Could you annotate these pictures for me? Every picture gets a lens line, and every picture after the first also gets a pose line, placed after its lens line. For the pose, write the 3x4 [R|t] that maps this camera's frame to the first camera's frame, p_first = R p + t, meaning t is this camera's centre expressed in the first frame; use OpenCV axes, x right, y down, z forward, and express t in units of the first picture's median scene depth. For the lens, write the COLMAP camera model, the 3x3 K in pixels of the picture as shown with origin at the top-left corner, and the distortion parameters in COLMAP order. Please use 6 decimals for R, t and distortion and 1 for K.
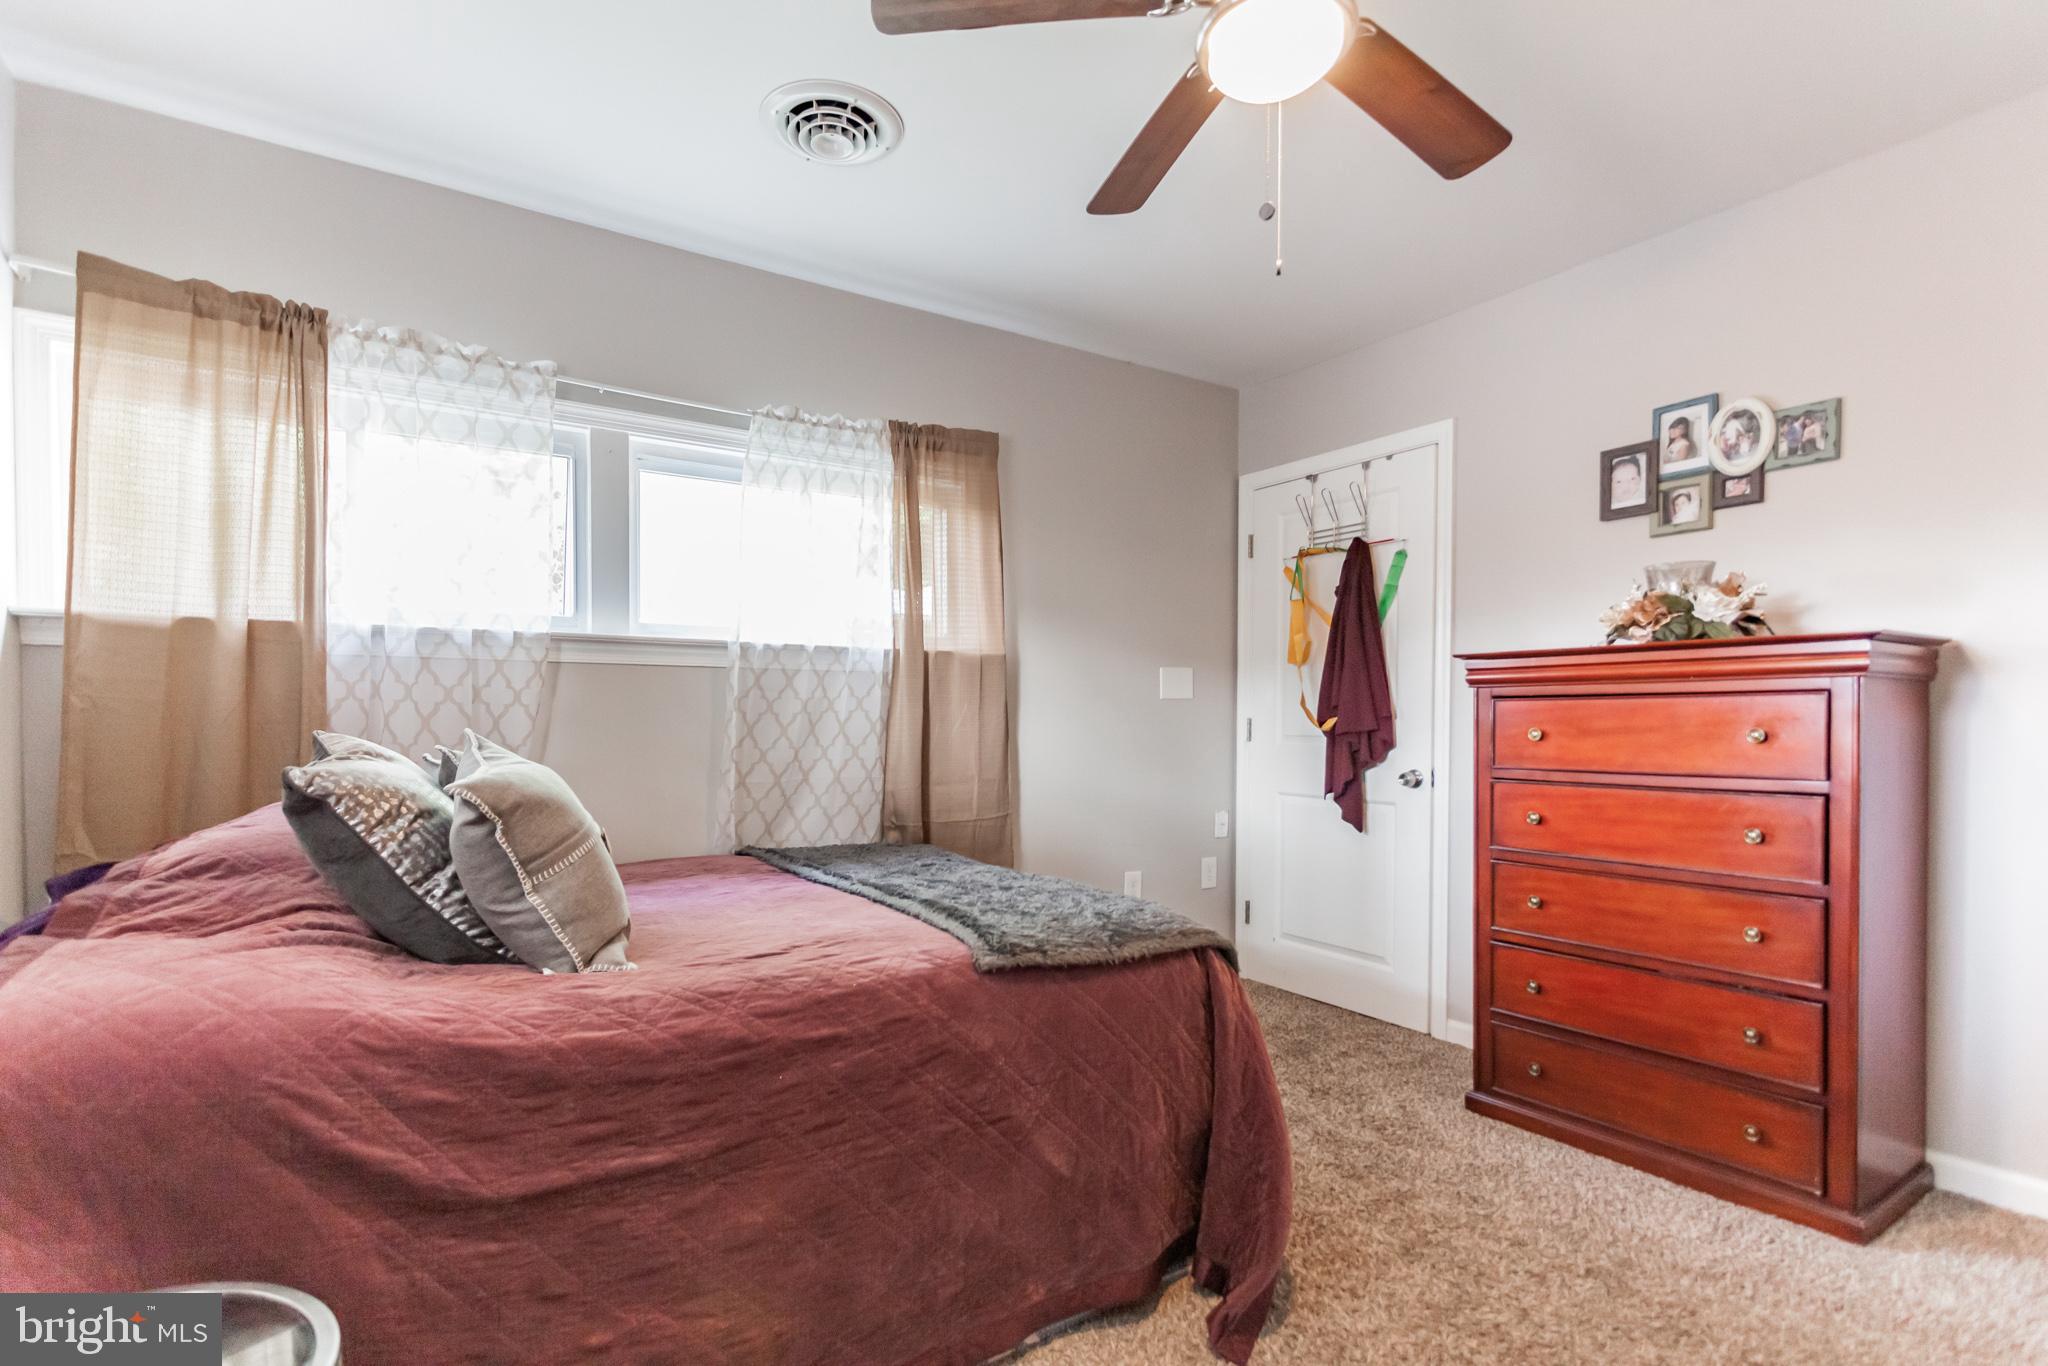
lens RADIAL K [[996.5, 0, 1023.3], [0, 996.5, 716.8], [0, 0, 1]] dist [0.000881, 0.000490]
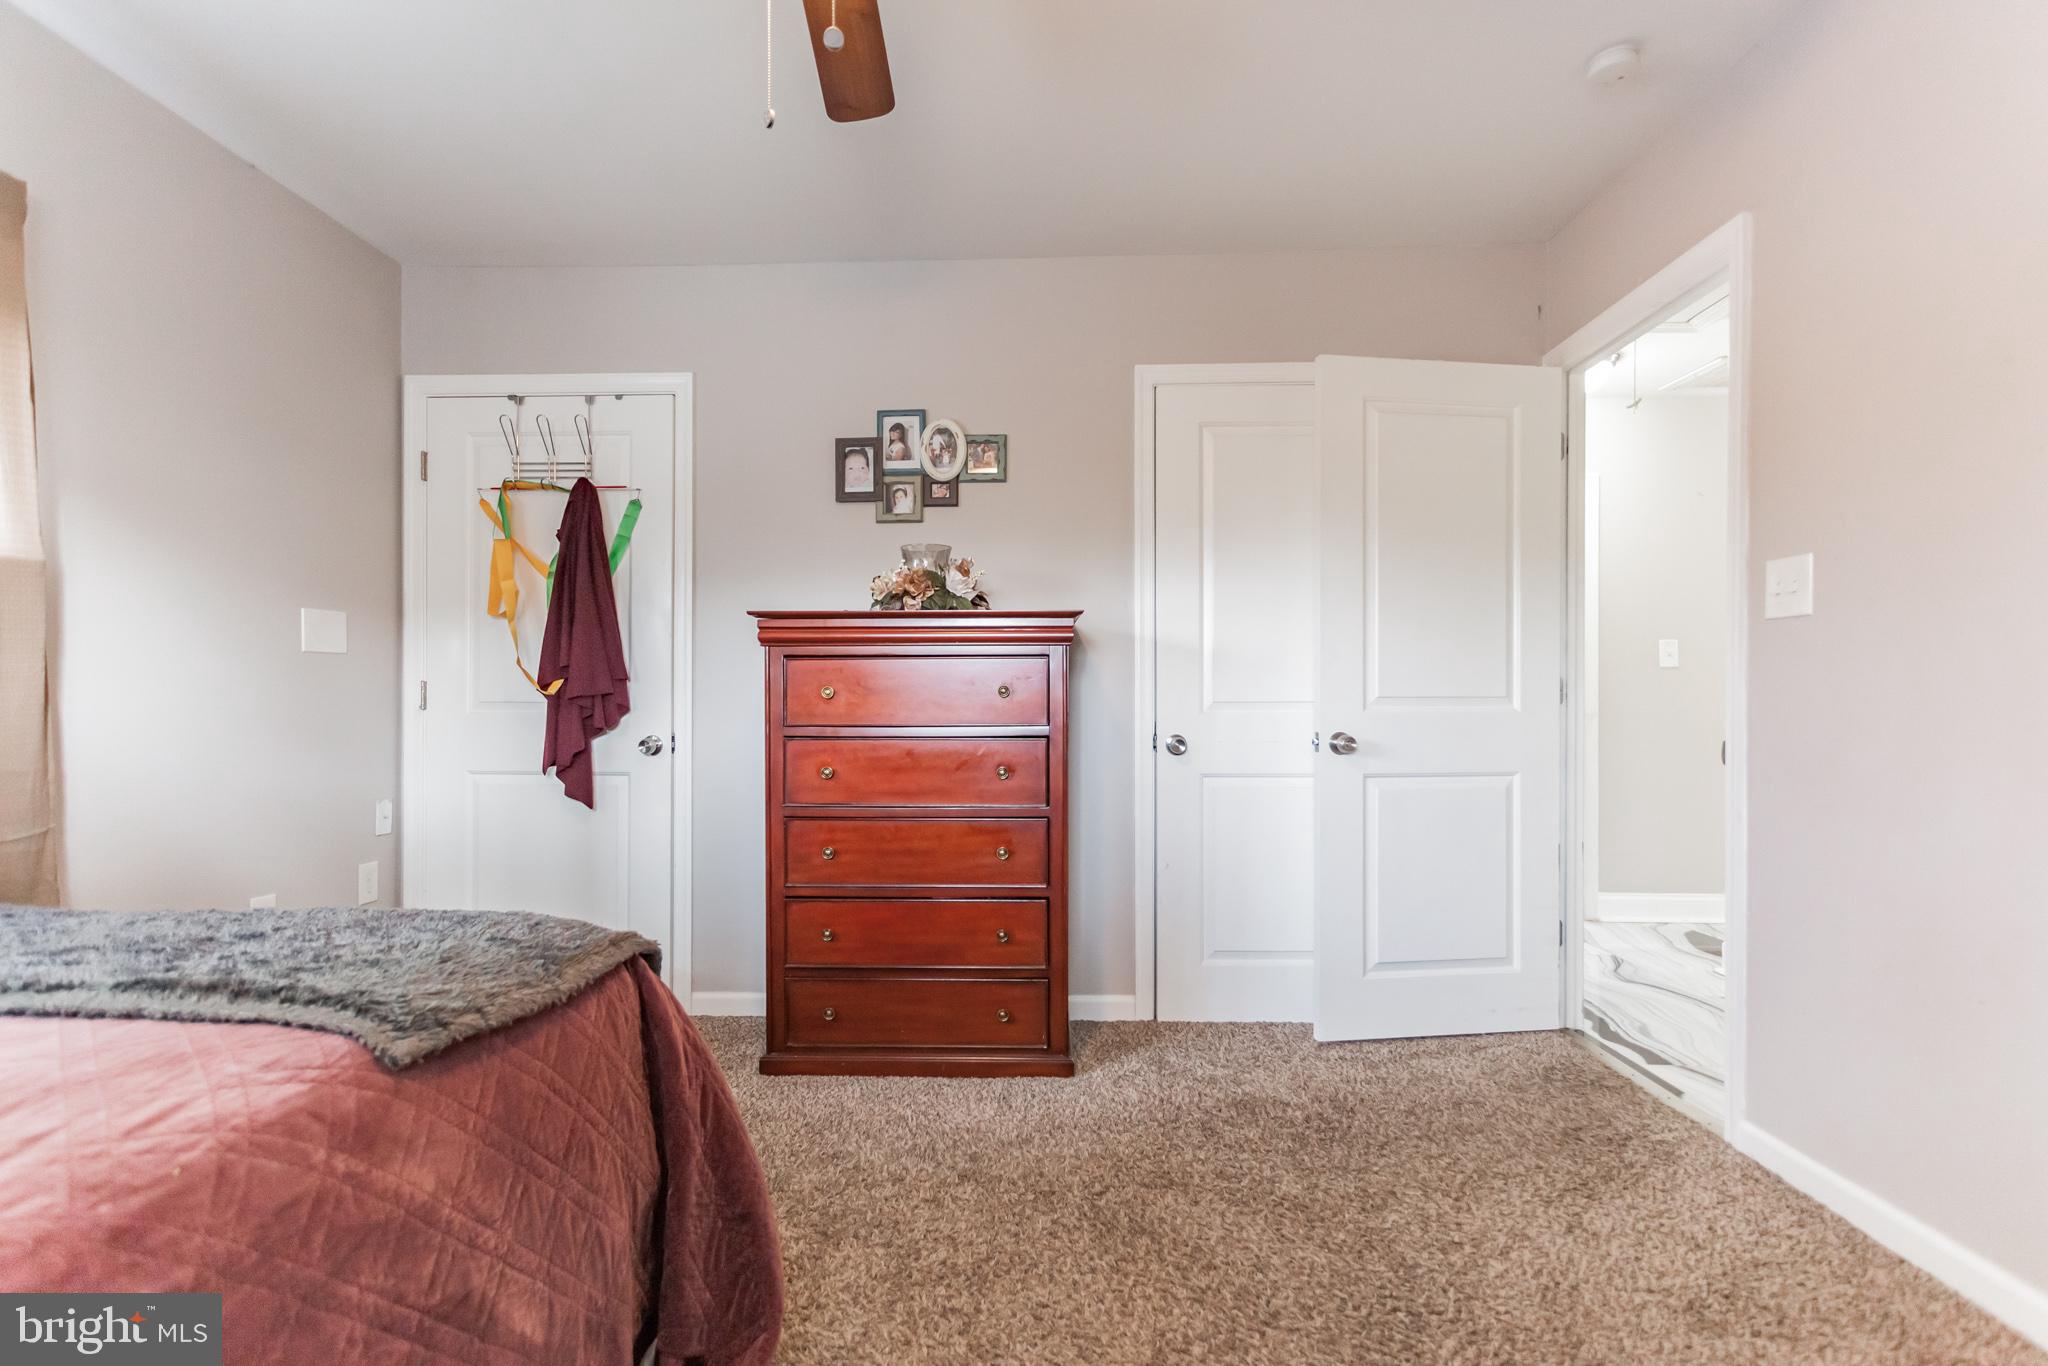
lens RADIAL K [[969.0, 0, 1023.4], [0, 969.0, 694.1], [0, 0, 1]] dist [-0.000437, 0.000834]
pose [[0.581389, 0.005345, 0.813608, -0.186969], [0.000125, 0.999978, -0.006659, 0.025547], [-0.813625, 0.003974, 0.581376, 0.237773]]
